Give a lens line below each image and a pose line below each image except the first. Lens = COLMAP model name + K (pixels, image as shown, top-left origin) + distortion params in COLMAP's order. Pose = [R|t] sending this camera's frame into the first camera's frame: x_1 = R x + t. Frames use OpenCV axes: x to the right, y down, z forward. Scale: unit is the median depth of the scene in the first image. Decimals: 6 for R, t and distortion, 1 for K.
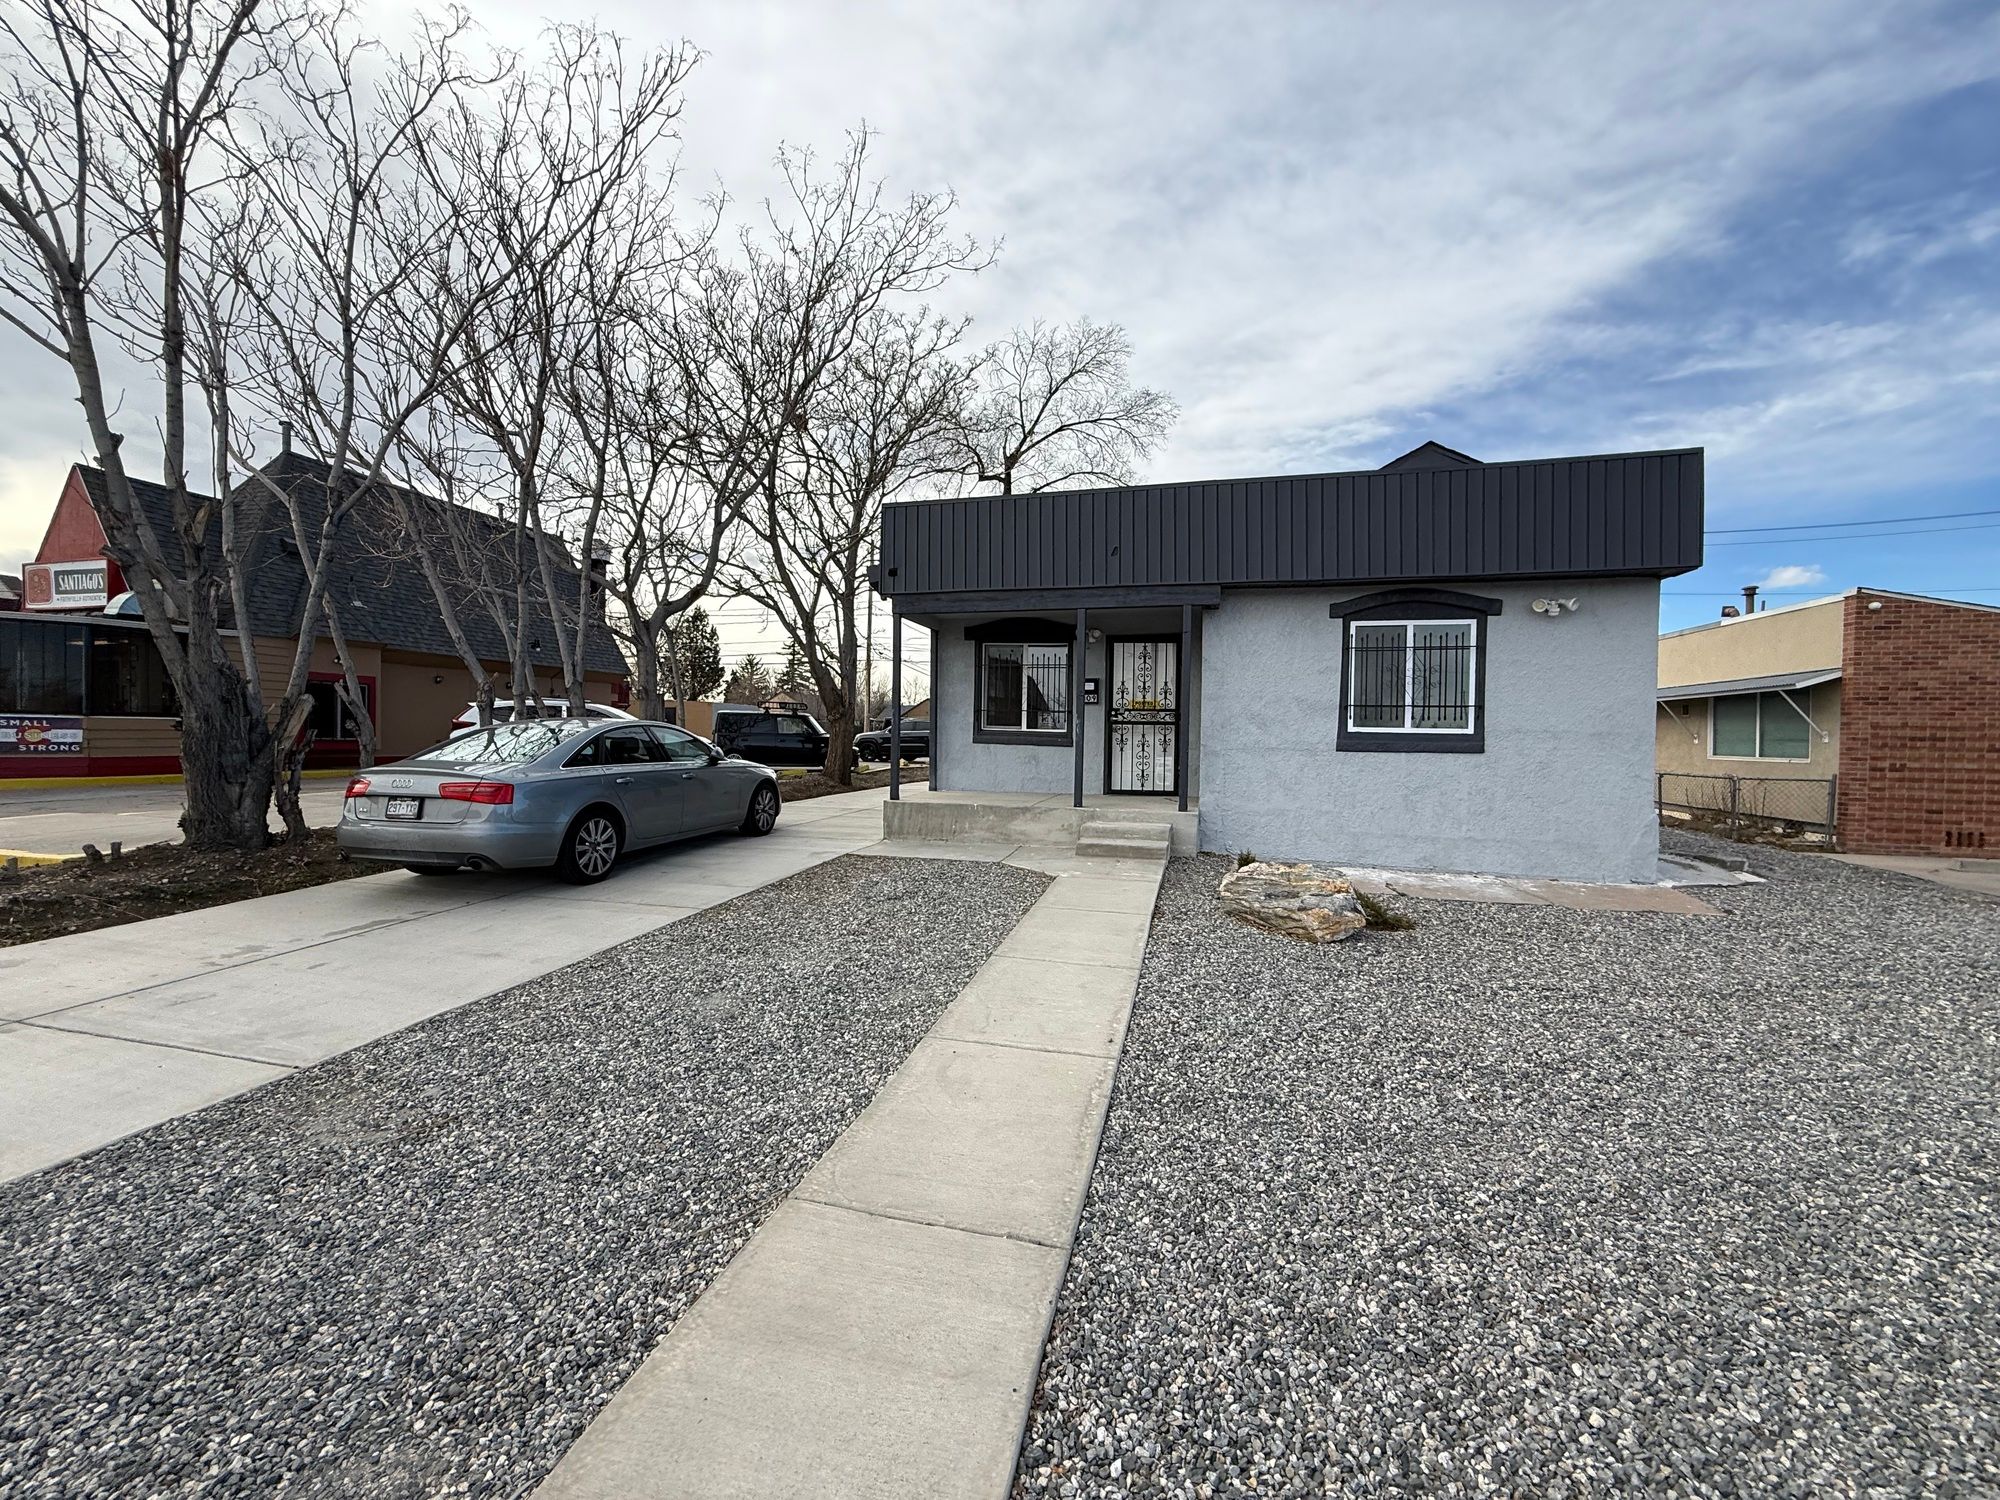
lens RADIAL K [[817.9, 0, 994.4], [0, 817.9, 666.1], [0, 0, 1]] dist [-0.001655, -0.000434]
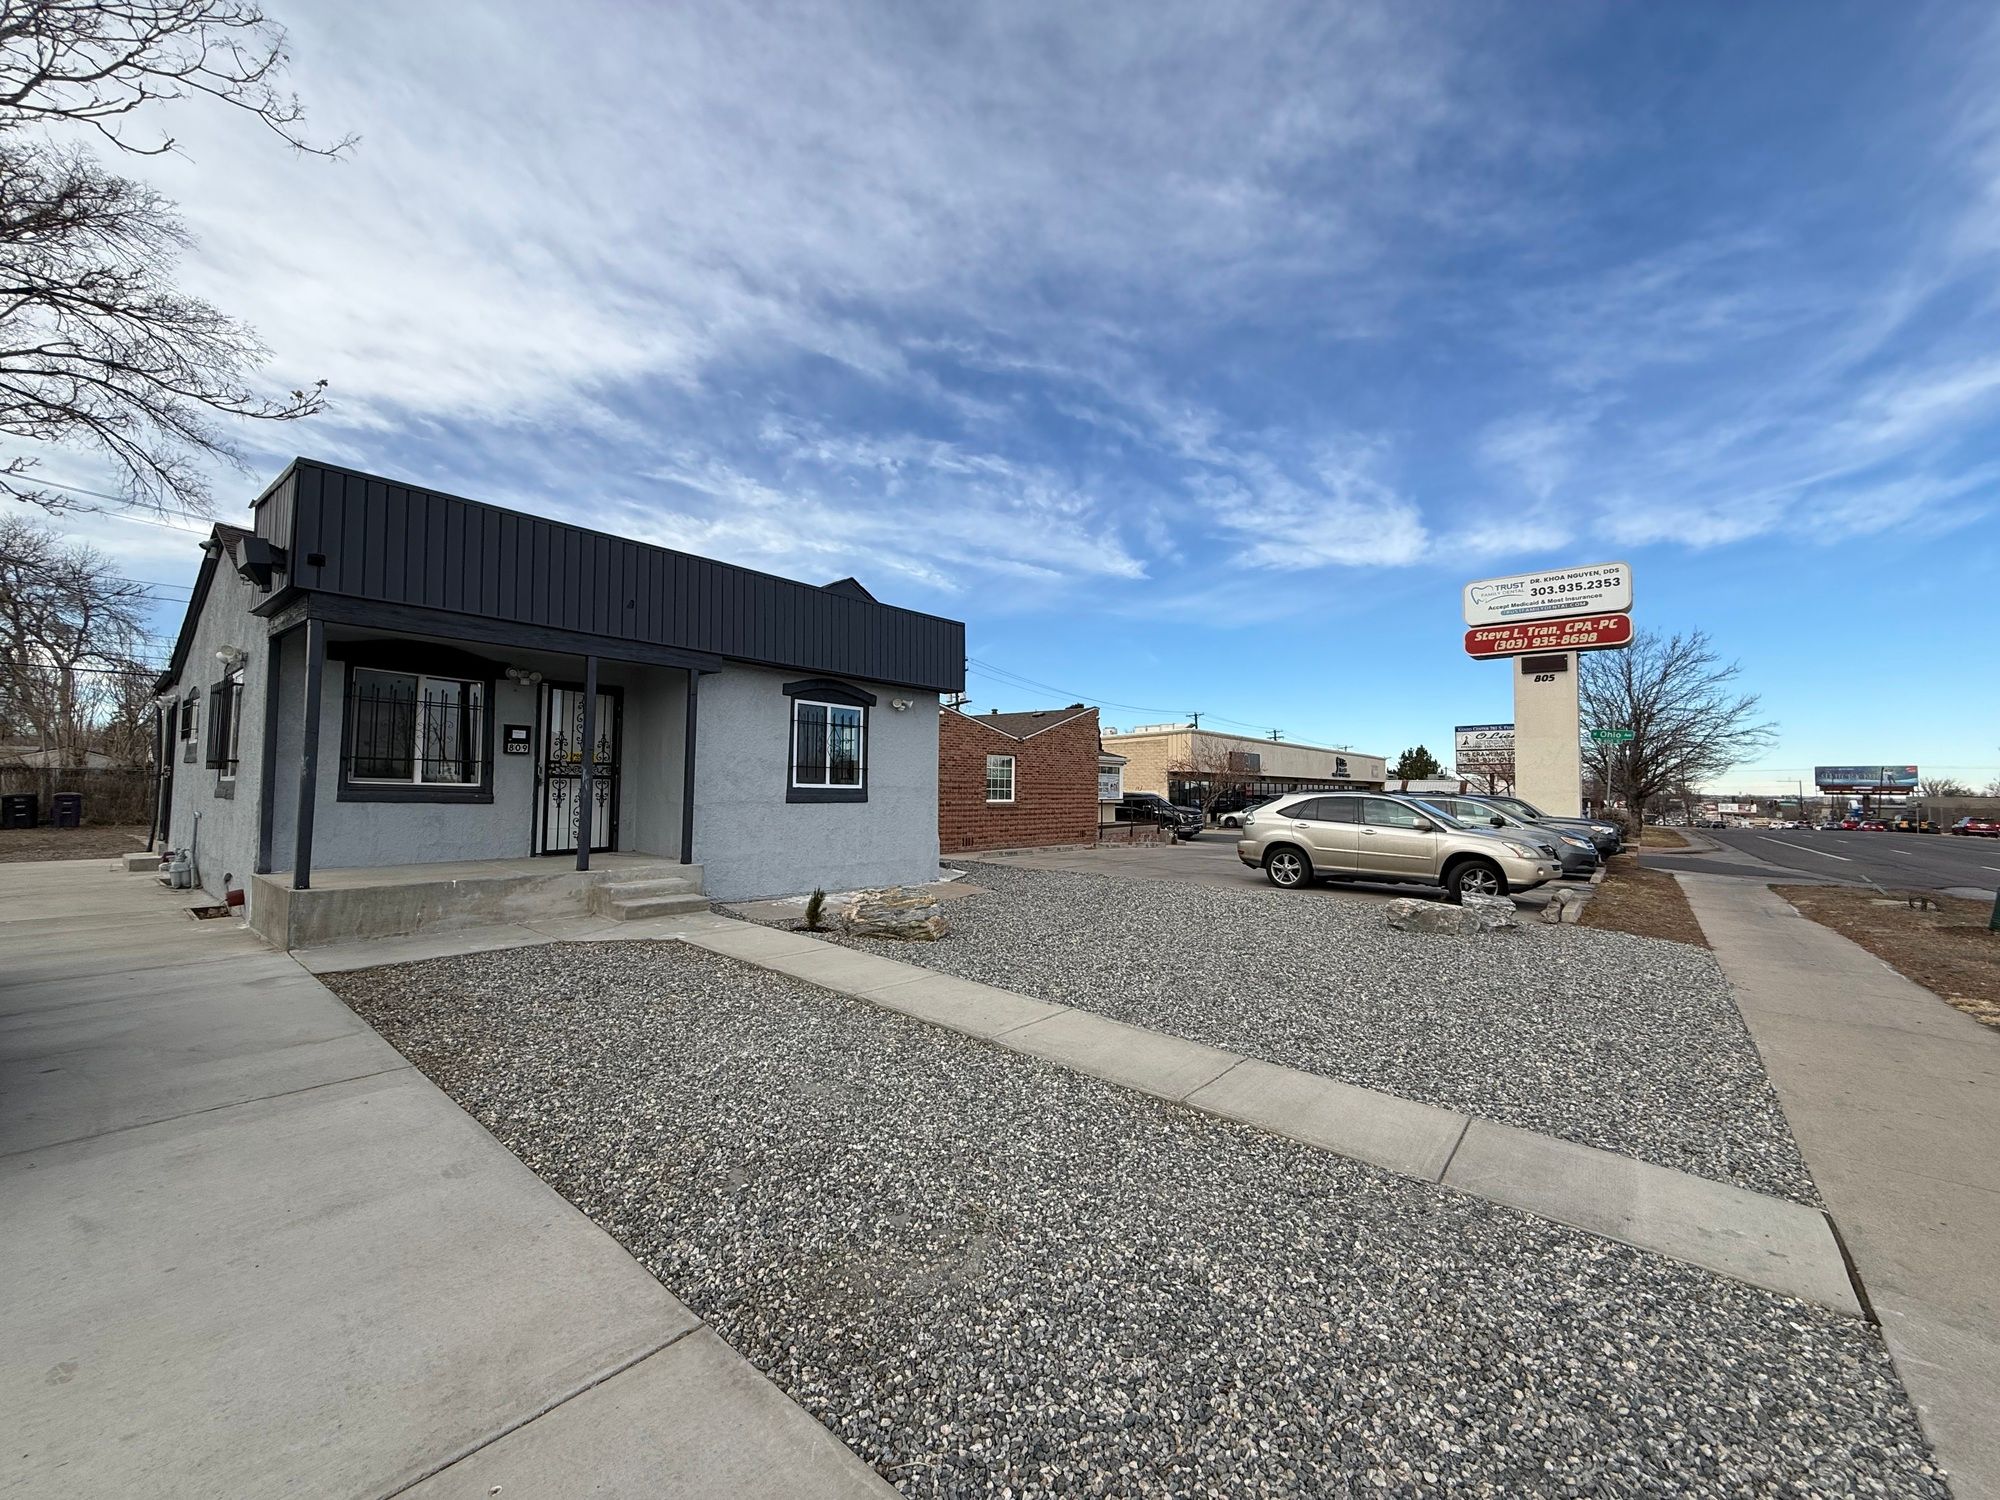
lens RADIAL K [[806.2, 0, 997.6], [0, 806.2, 745.8], [0, 0, 1]] dist [0.000563, -0.000114]
pose [[0.406367, 0.037193, 0.912952, -0.545885], [-0.089486, 0.995988, -0.000745, -0.010361], [-0.909317, -0.081394, 0.408065, 0.205121]]
